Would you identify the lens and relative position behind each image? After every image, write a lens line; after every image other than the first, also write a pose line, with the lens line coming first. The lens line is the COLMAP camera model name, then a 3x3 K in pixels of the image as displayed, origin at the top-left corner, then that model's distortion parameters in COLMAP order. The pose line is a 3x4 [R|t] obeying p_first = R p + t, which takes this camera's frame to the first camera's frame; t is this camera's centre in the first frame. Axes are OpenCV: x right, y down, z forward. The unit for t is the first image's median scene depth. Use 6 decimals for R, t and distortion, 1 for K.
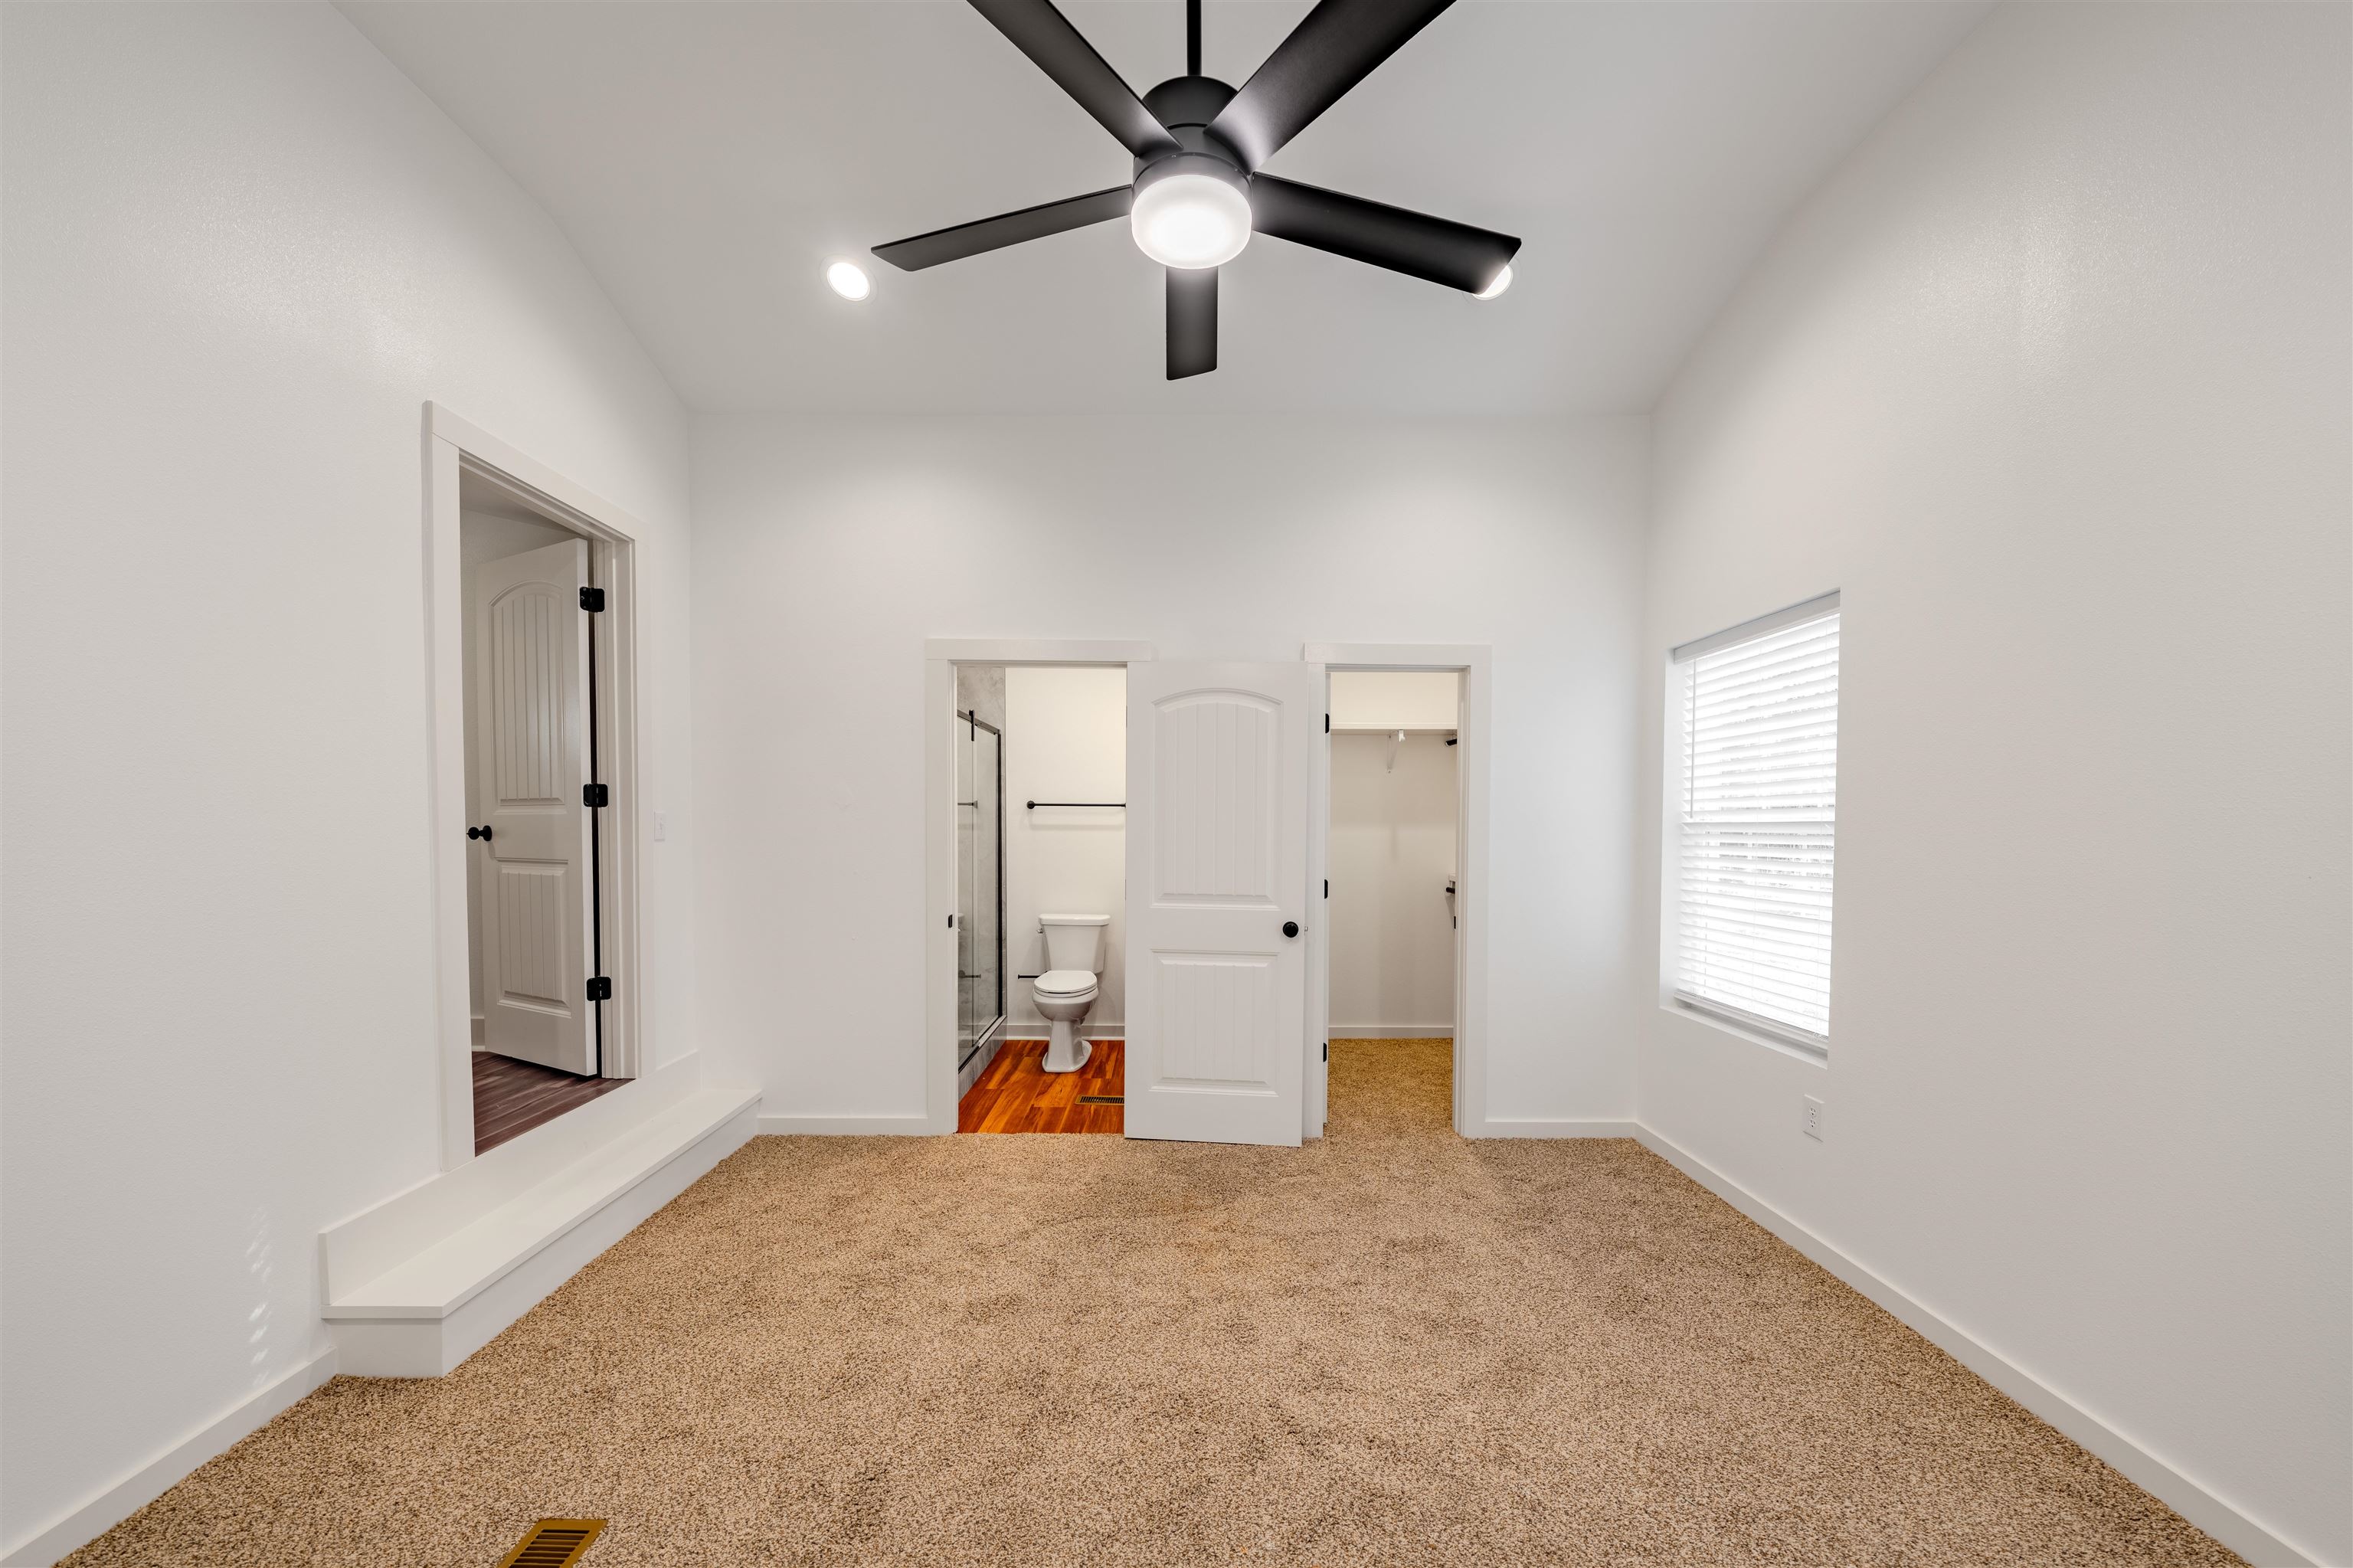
lens RADIAL K [[828.2, 0, 1171.2], [0, 828.2, 846.6], [0, 0, 1]] dist [0.001275, -0.002378]
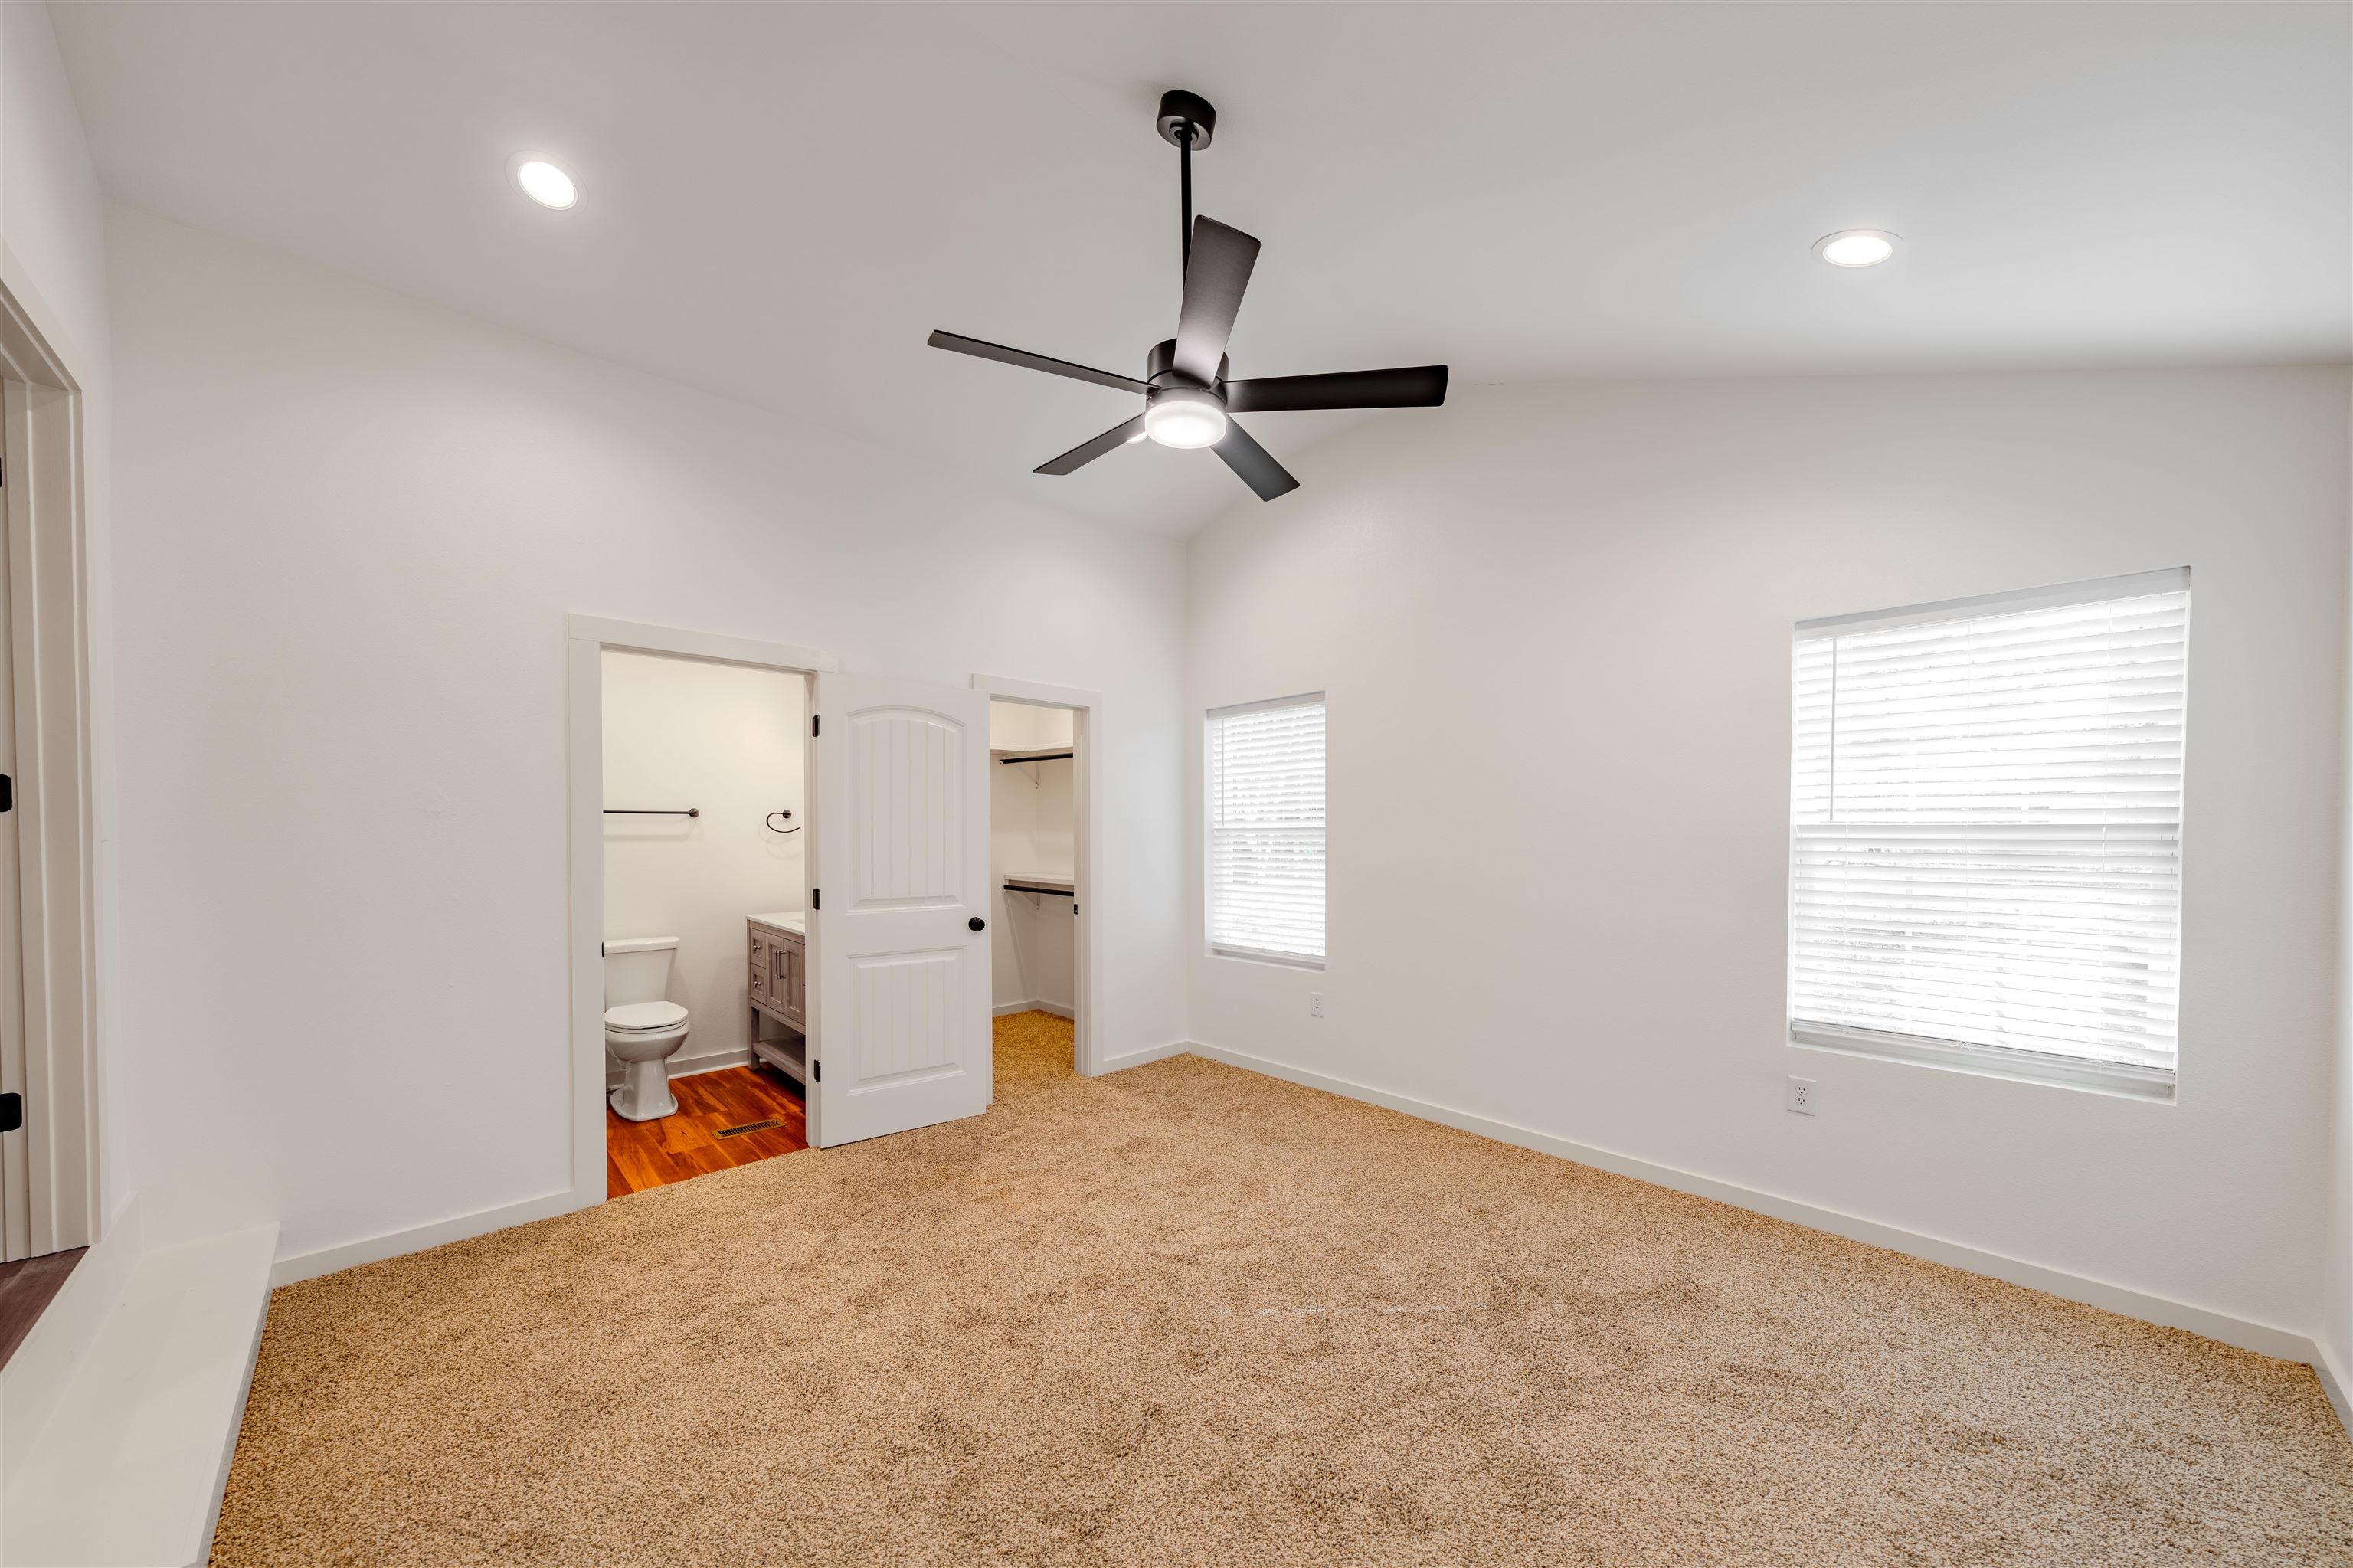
lens RADIAL K [[828.2, 0, 1171.2], [0, 828.2, 846.6], [0, 0, 1]] dist [0.001275, -0.002378]
pose [[0.730921, -0.020228, 0.682162, -0.436729], [0.026602, 0.999645, 0.001139, -0.000651], [-0.681943, 0.017314, 0.731200, -0.019723]]
